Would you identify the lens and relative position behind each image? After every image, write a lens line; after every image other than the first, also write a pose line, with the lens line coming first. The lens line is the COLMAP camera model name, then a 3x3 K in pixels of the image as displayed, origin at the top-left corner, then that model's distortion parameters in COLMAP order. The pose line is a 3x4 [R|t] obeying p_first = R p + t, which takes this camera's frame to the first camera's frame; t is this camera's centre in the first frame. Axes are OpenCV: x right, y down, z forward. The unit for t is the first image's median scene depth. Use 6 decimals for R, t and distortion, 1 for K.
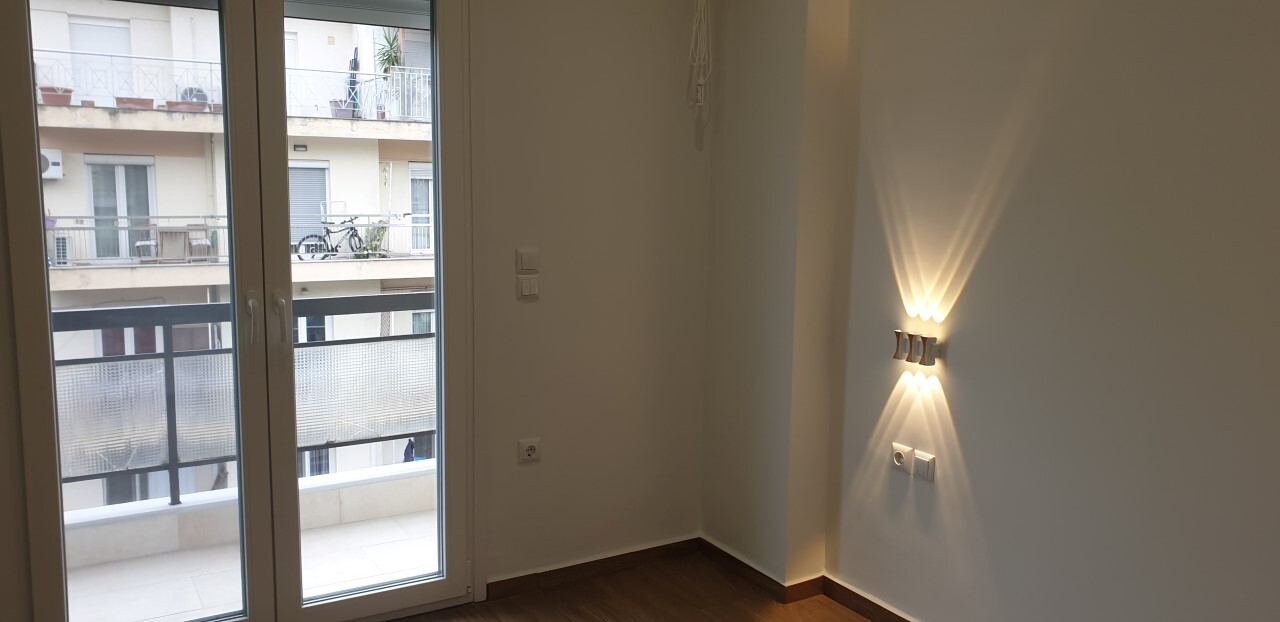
lens RADIAL K [[994.5, 0, 640.0], [0, 994.5, 311.0], [0, 0, 1]] dist [0.217842, -0.507167]
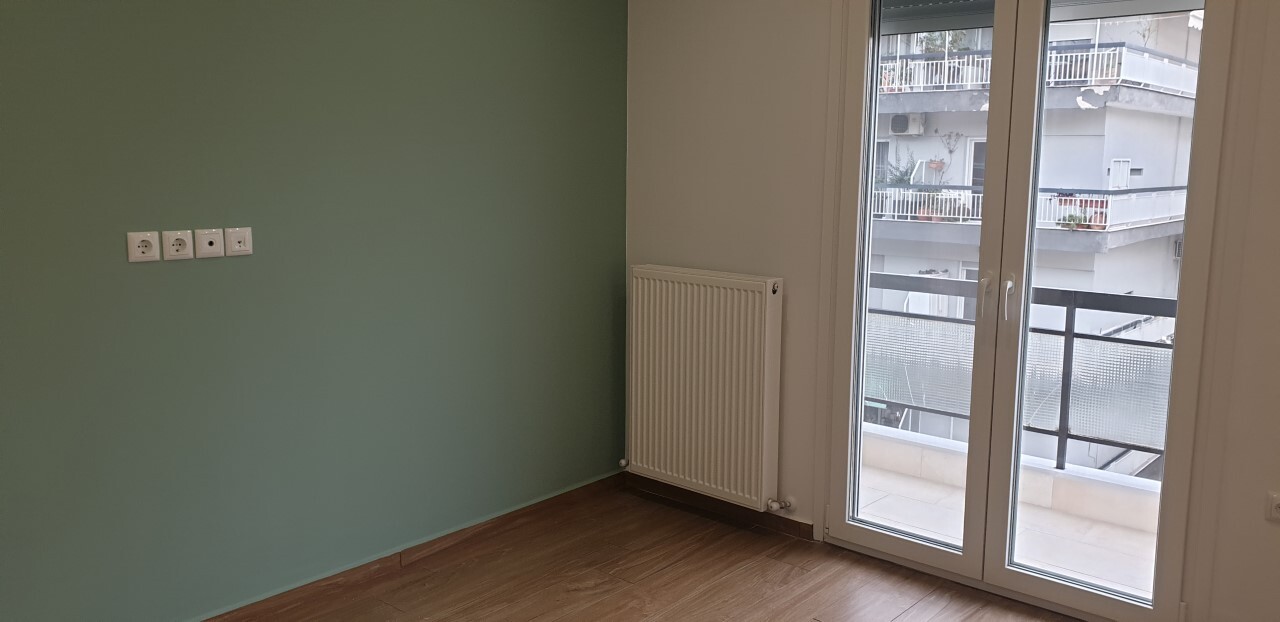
lens RADIAL K [[994.5, 0, 640.0], [0, 994.5, 311.0], [0, 0, 1]] dist [0.217842, -0.507167]
pose [[0.277361, 0.129262, -0.952031, 0.457849], [-0.131344, 0.986706, 0.095705, -0.026149], [0.951746, 0.098499, 0.290652, 0.232632]]
